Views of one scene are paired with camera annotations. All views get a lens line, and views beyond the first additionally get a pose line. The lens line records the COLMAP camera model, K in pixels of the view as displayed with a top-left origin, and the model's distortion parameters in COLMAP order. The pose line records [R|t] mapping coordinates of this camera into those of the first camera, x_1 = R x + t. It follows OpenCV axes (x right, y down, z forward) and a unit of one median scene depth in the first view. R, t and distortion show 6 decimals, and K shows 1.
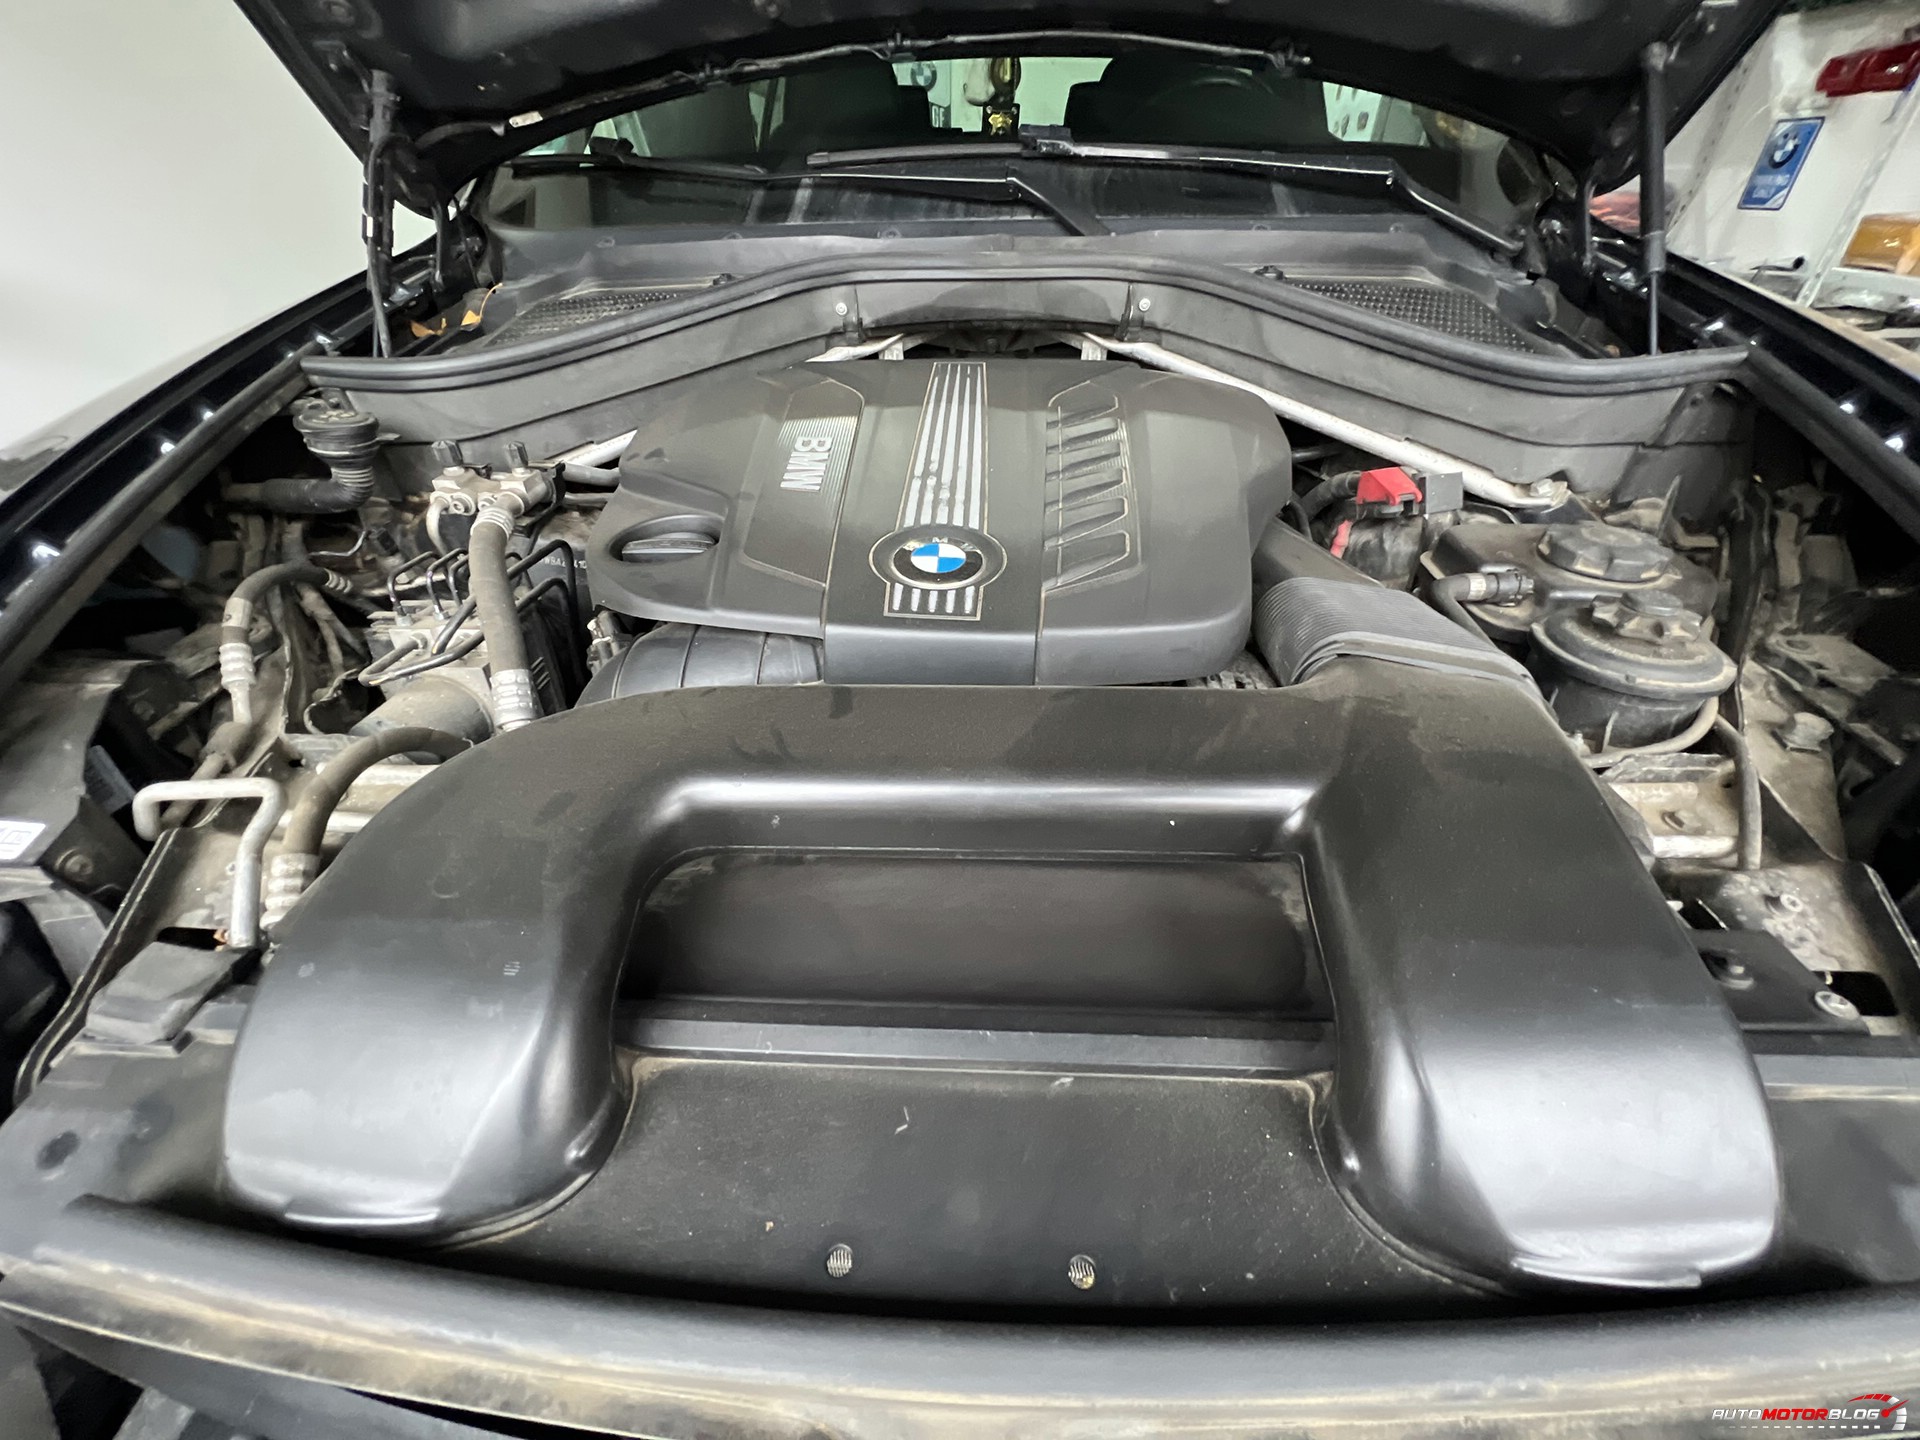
lens RADIAL K [[769.0, 0, 957.3], [0, 769.0, 714.3], [0, 0, 1]] dist [-0.003691, -0.000705]
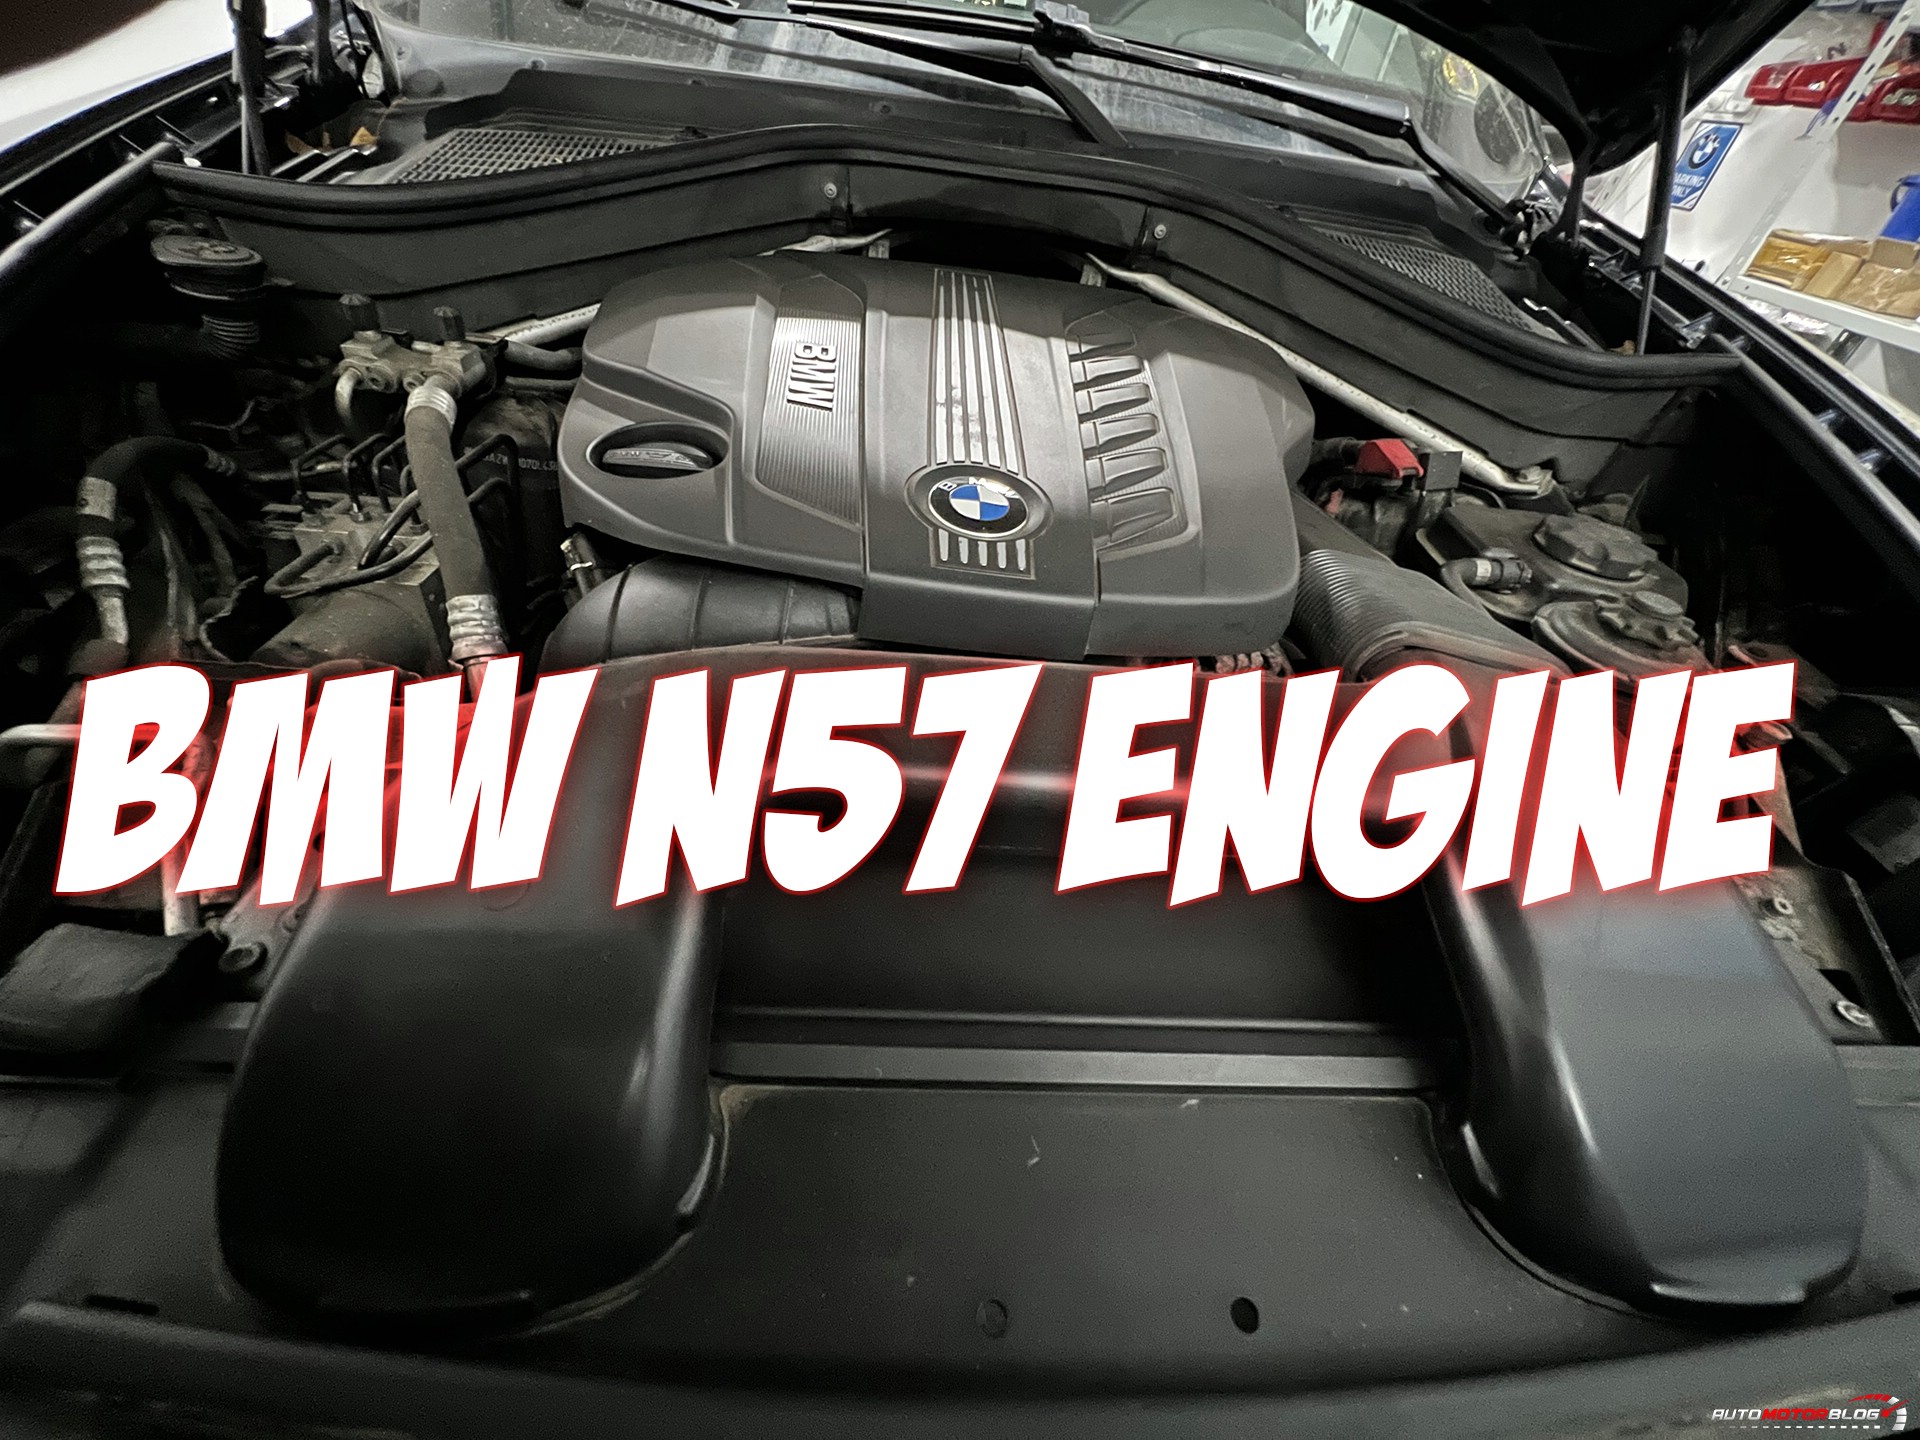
lens RADIAL K [[769.0, 0, 957.1], [0, 769.0, 714.4], [0, 0, 1]] dist [-0.003691, -0.000705]
pose [[0.989190, 0.046800, 0.138967, -0.123174], [-0.060684, 0.993392, 0.097418, -0.031187], [-0.133490, -0.104798, 0.985494, 0.060994]]
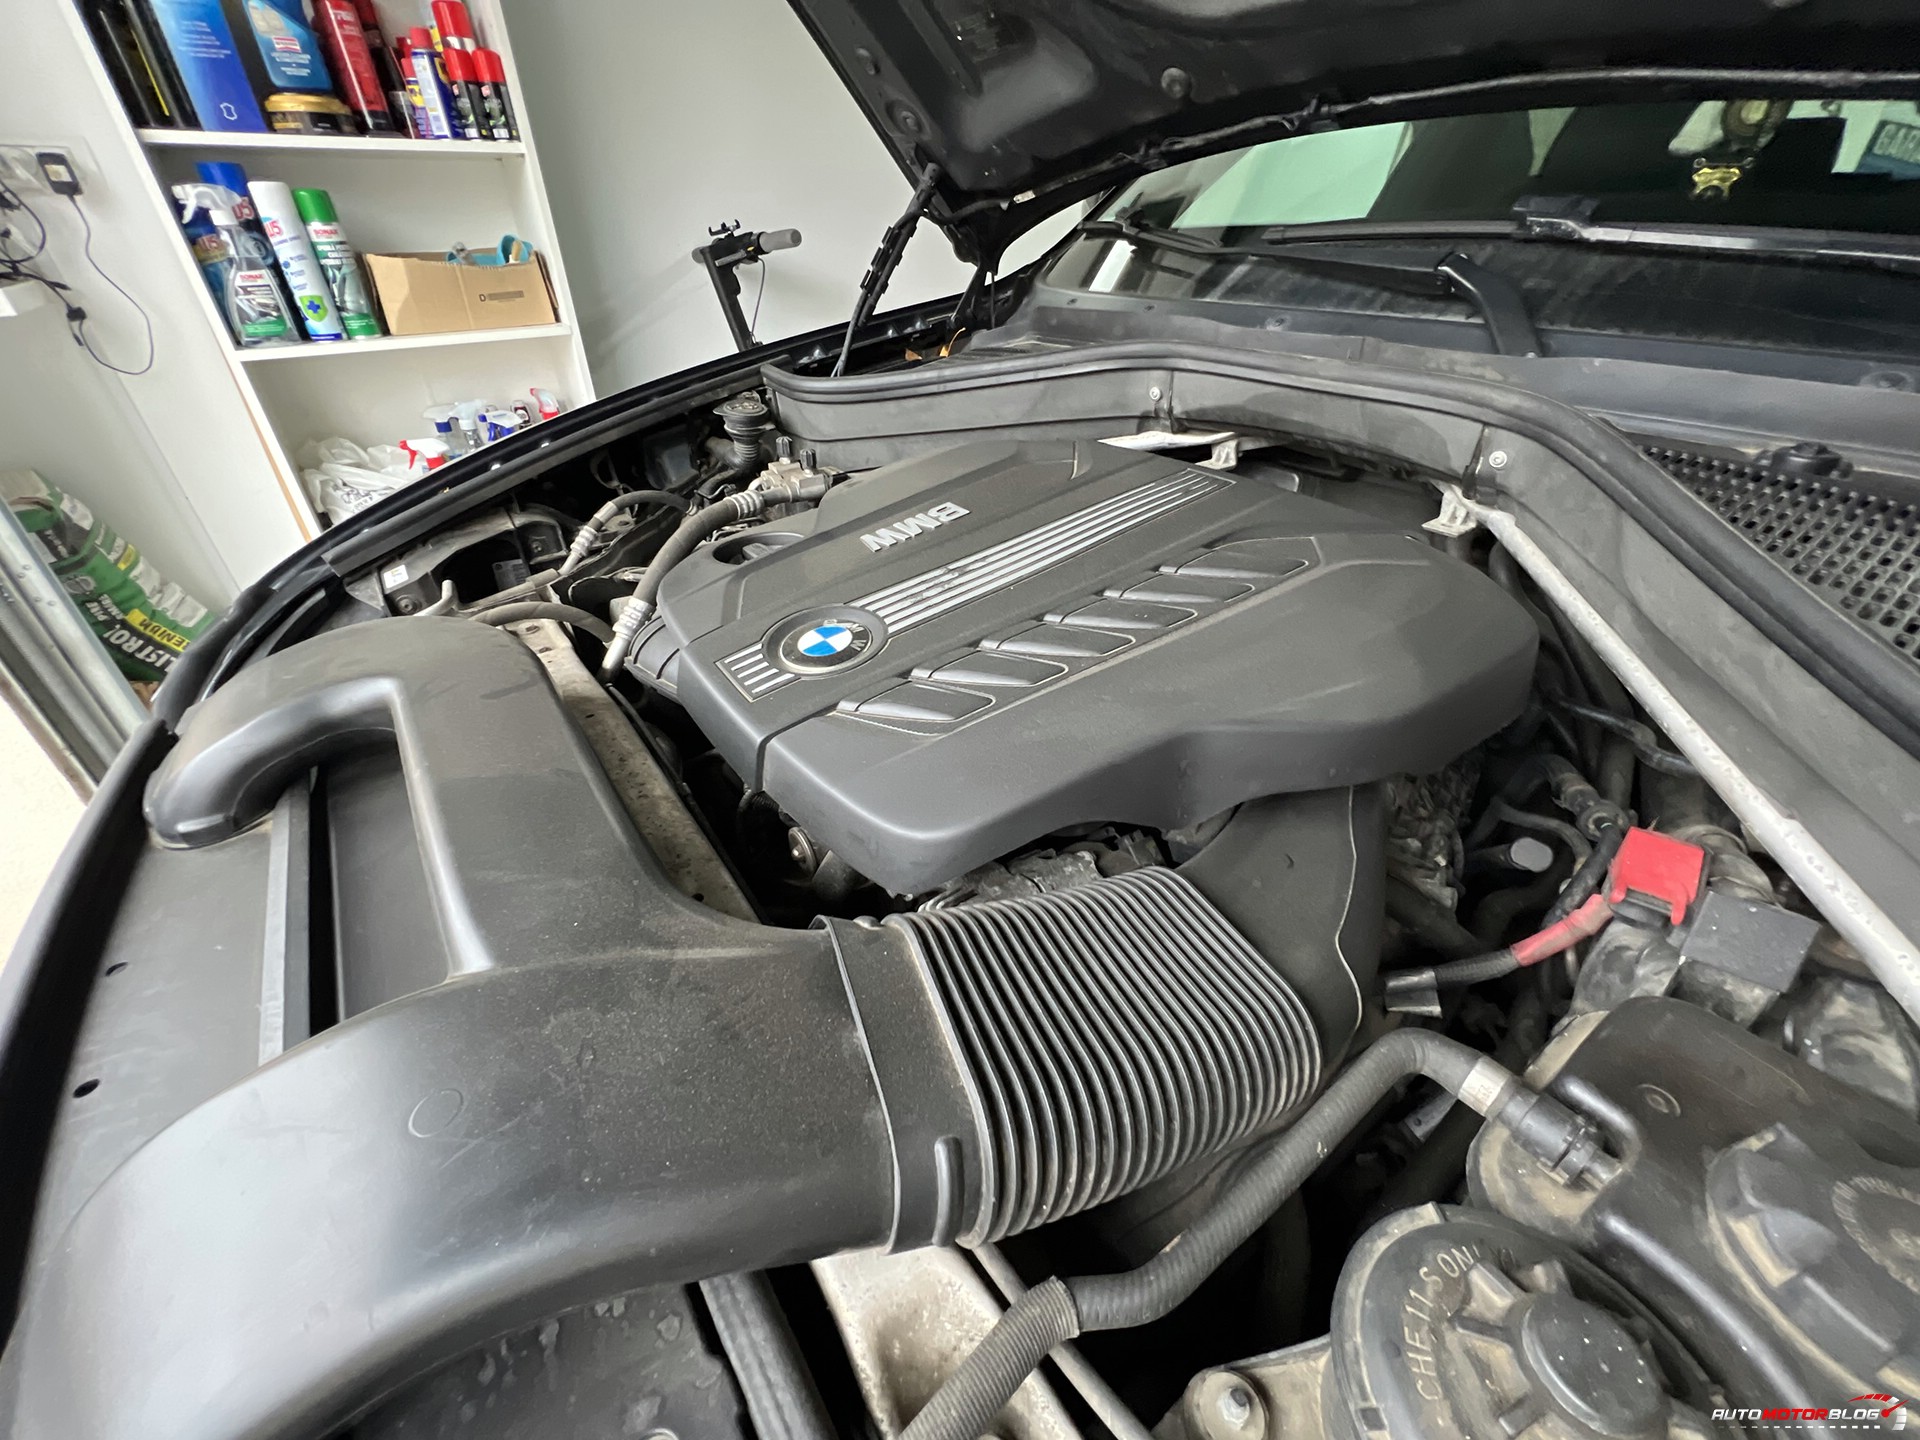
lens RADIAL K [[769.0, 0, 961.3], [0, 769.0, 718.4], [0, 0, 1]] dist [-0.003691, -0.000705]
pose [[0.619017, 0.435695, -0.653443, 0.591912], [-0.458359, 0.876034, 0.149901, -0.260161], [0.637750, 0.206720, 0.741985, 0.289625]]
